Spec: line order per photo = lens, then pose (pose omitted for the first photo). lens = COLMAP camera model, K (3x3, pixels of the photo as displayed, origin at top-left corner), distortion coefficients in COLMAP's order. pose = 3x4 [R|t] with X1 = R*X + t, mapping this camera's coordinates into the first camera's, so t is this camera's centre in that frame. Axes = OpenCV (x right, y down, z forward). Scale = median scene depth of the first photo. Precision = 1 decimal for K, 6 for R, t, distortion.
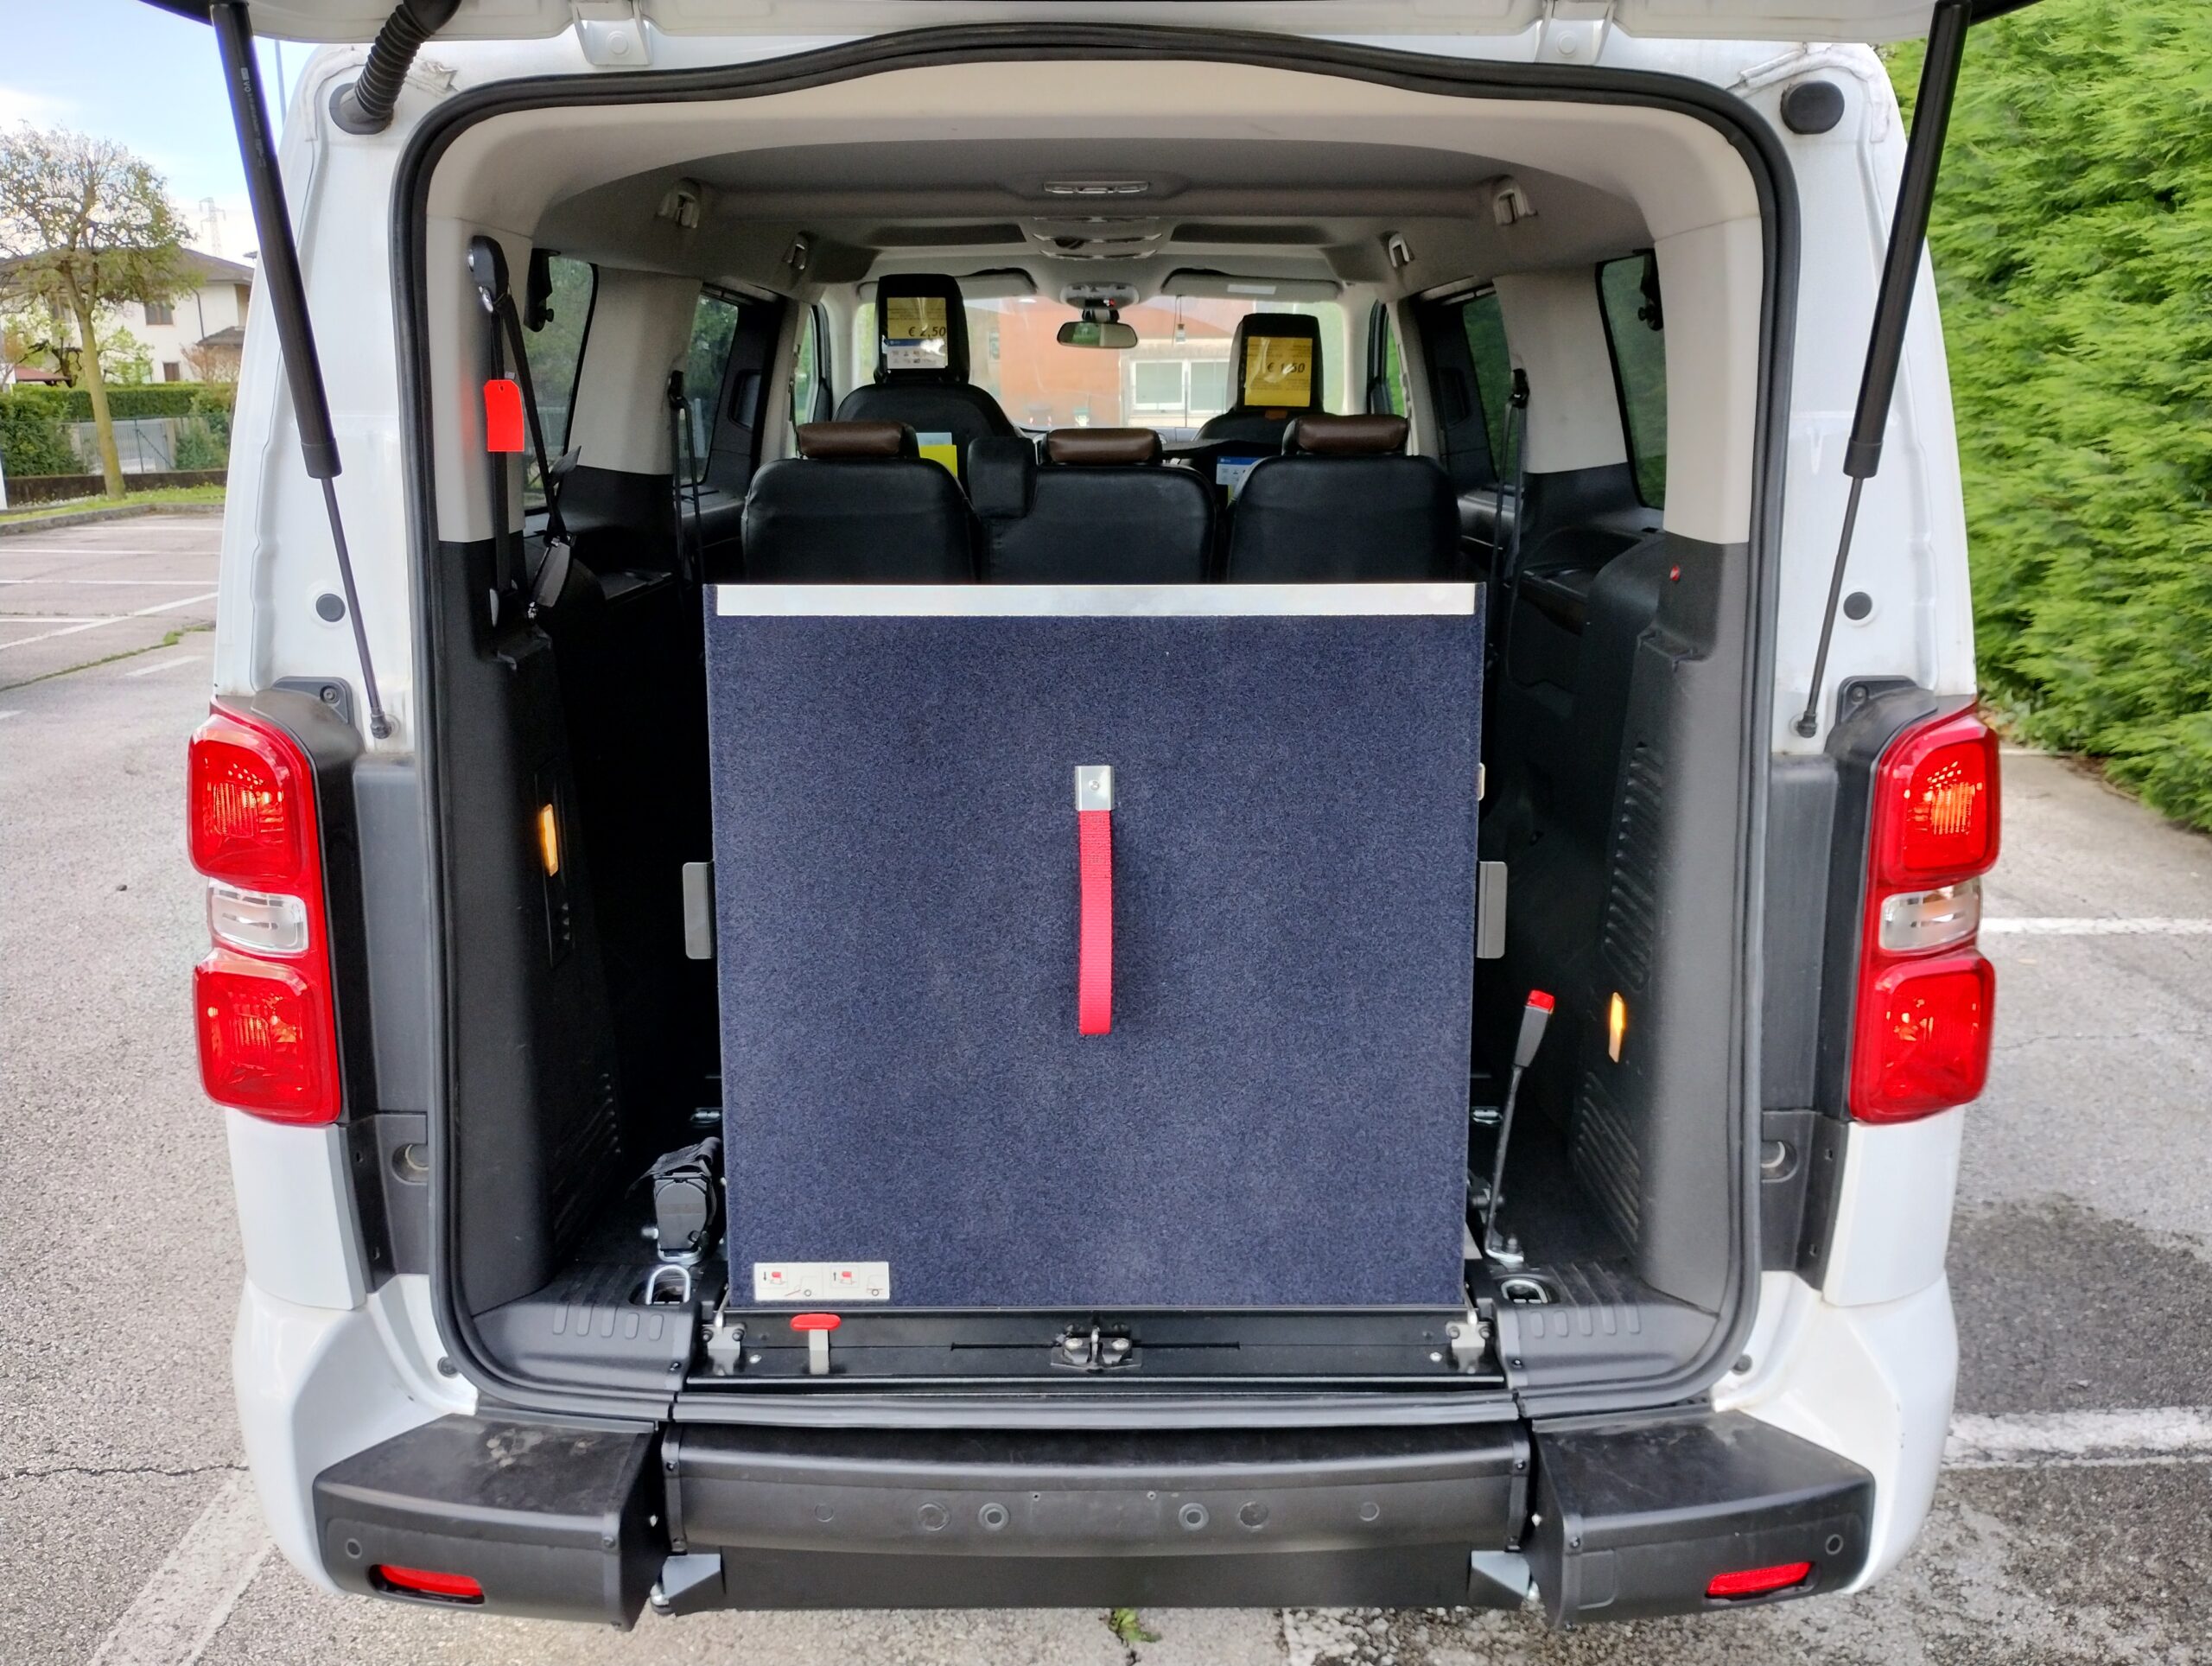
lens RADIAL K [[1840.4, 0, 1112.1], [0, 1840.4, 815.7], [0, 0, 1]] dist [0.064533, -0.071254]
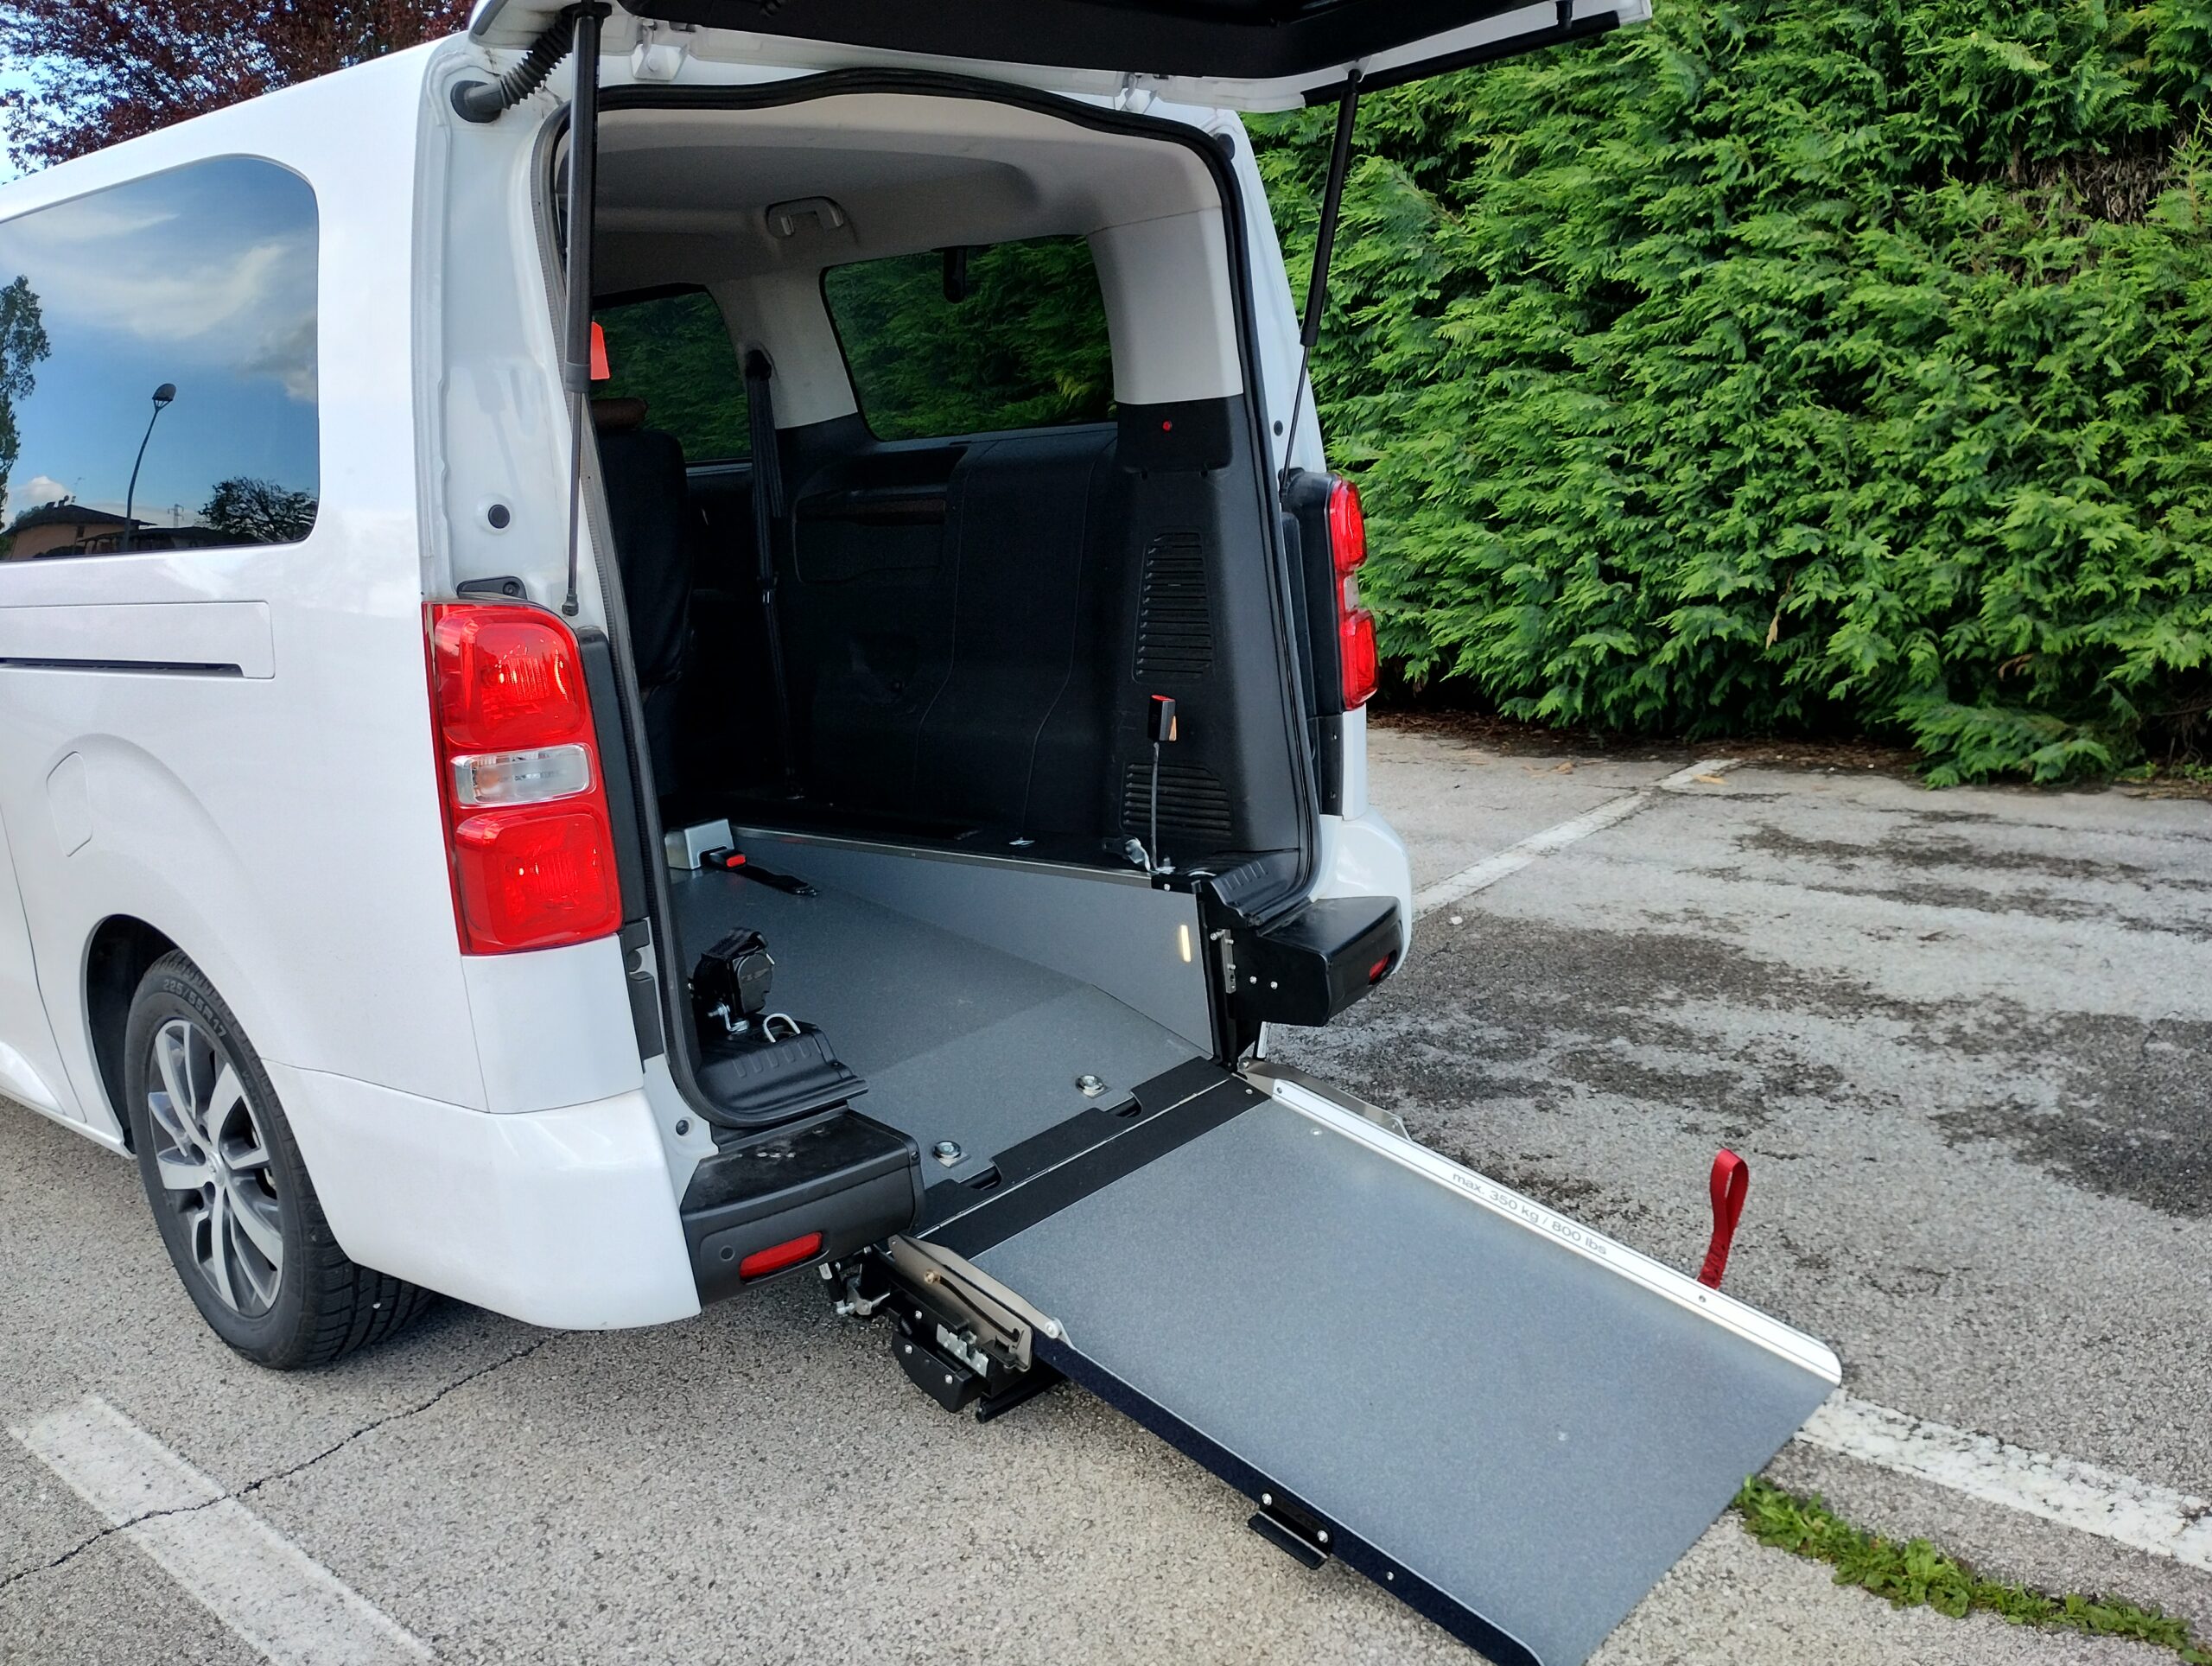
lens RADIAL K [[1840.4, 0, 1100.0], [0, 1840.4, 839.8], [0, 0, 1]] dist [0.064533, -0.071254]
pose [[0.677282, -0.225666, 0.700260, -0.987910], [0.246564, 0.966377, 0.072952, 0.091075], [-0.693178, 0.123250, 0.710151, -0.080677]]
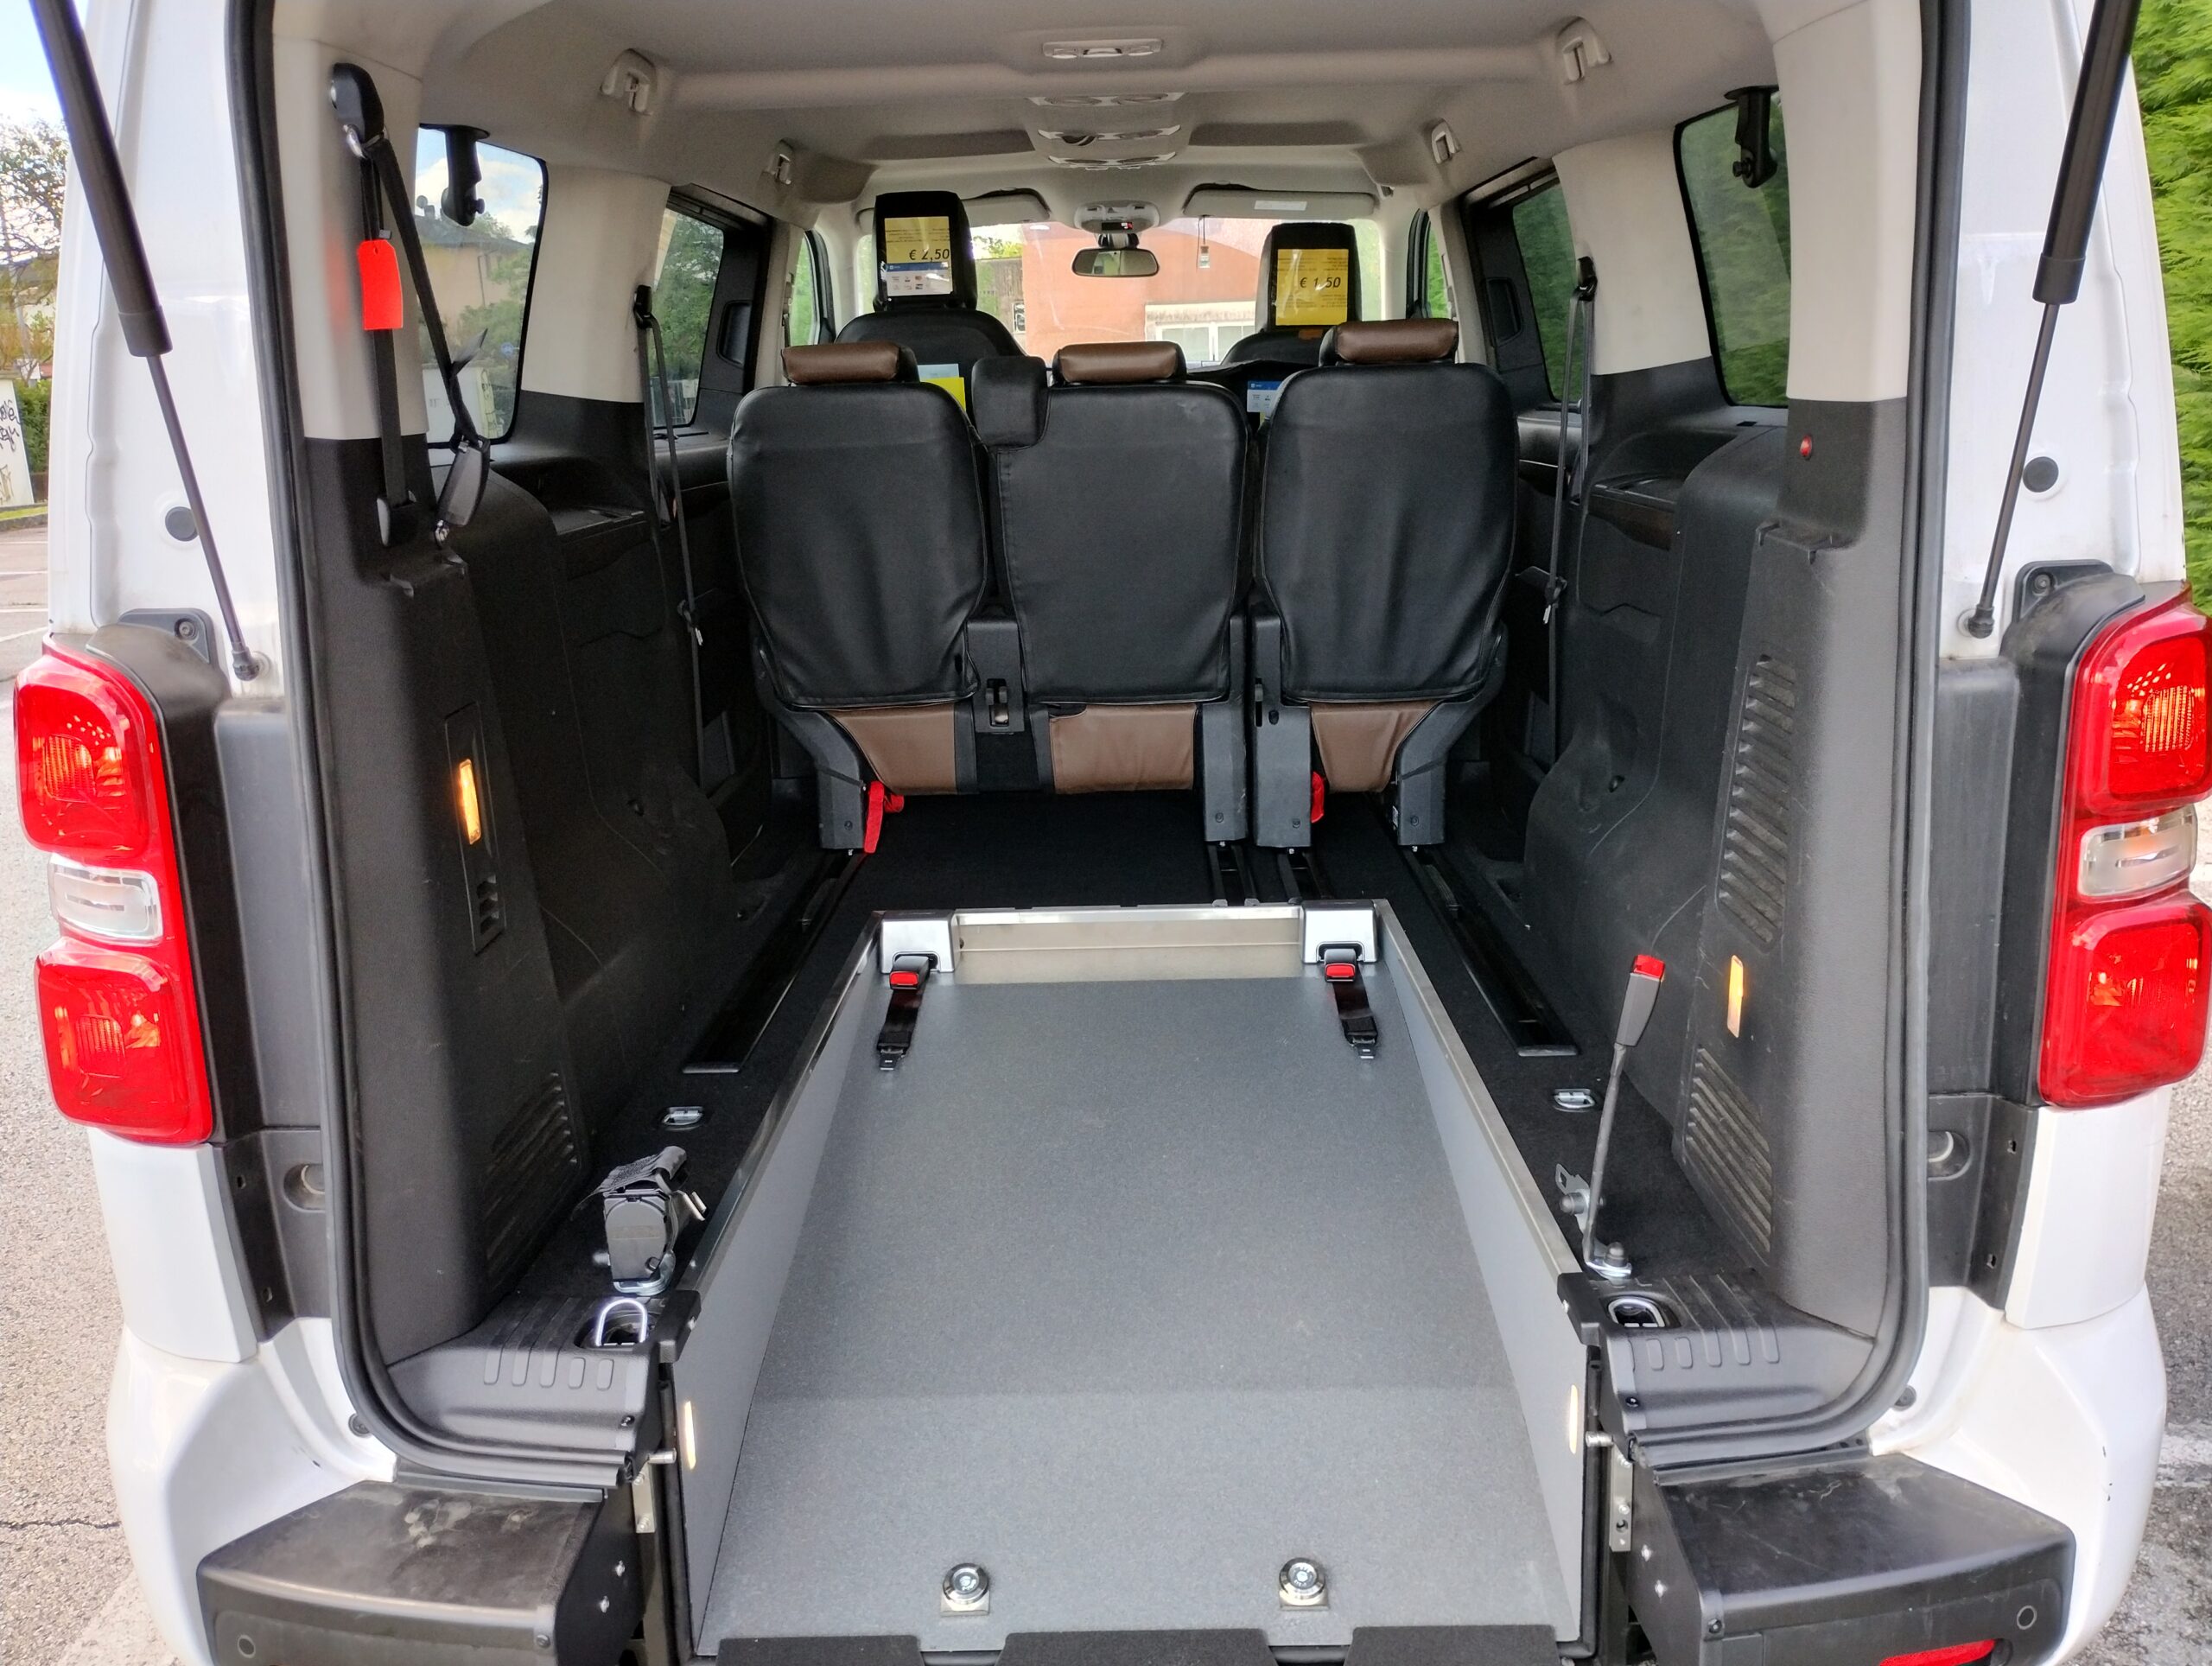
lens RADIAL K [[1840.4, 0, 1116.8], [0, 1840.4, 816.7], [0, 0, 1]] dist [0.064533, -0.071254]
pose [[0.999604, -0.022054, -0.017475, 0.007358], [0.022309, 0.999645, 0.014542, 0.015247], [0.017148, -0.014926, 0.999742, 0.165732]]
